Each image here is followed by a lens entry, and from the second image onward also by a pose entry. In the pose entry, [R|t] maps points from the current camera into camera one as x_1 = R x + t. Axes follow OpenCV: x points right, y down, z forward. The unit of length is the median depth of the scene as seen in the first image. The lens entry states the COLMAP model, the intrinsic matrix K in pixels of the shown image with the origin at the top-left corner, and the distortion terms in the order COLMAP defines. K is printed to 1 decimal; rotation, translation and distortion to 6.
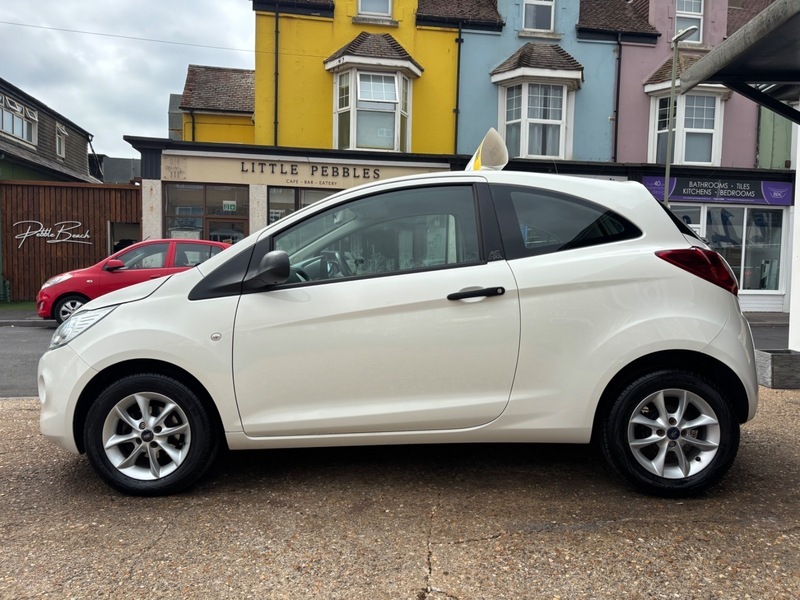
lens RADIAL K [[603.2, 0, 411.6], [0, 603.2, 281.3], [0, 0, 1]] dist [0.048952, -0.052084]
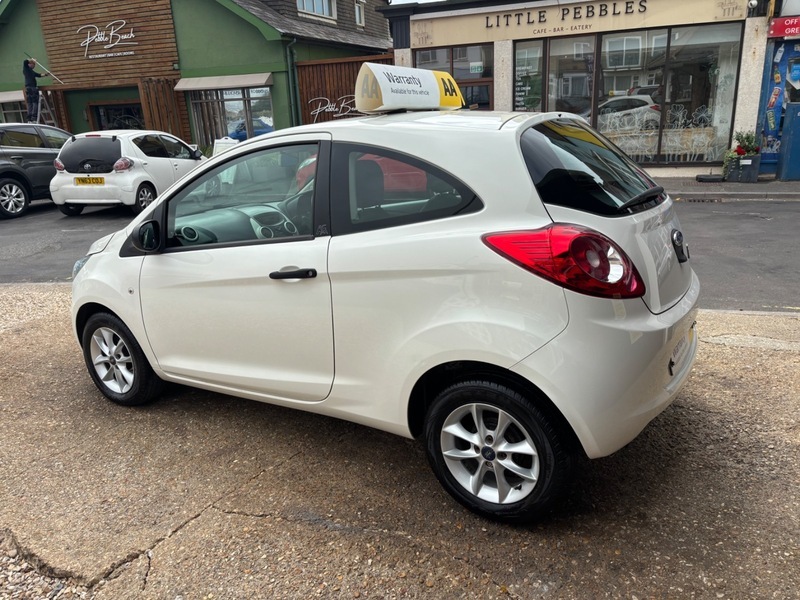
lens RADIAL K [[603.2, 0, 403.3], [0, 603.2, 295.5], [0, 0, 1]] dist [0.048952, -0.052084]
pose [[0.855434, 0.096166, -0.508906, 0.721985], [0.047260, 0.964017, 0.261607, -0.181876], [0.515752, -0.247838, 0.820108, 0.302200]]
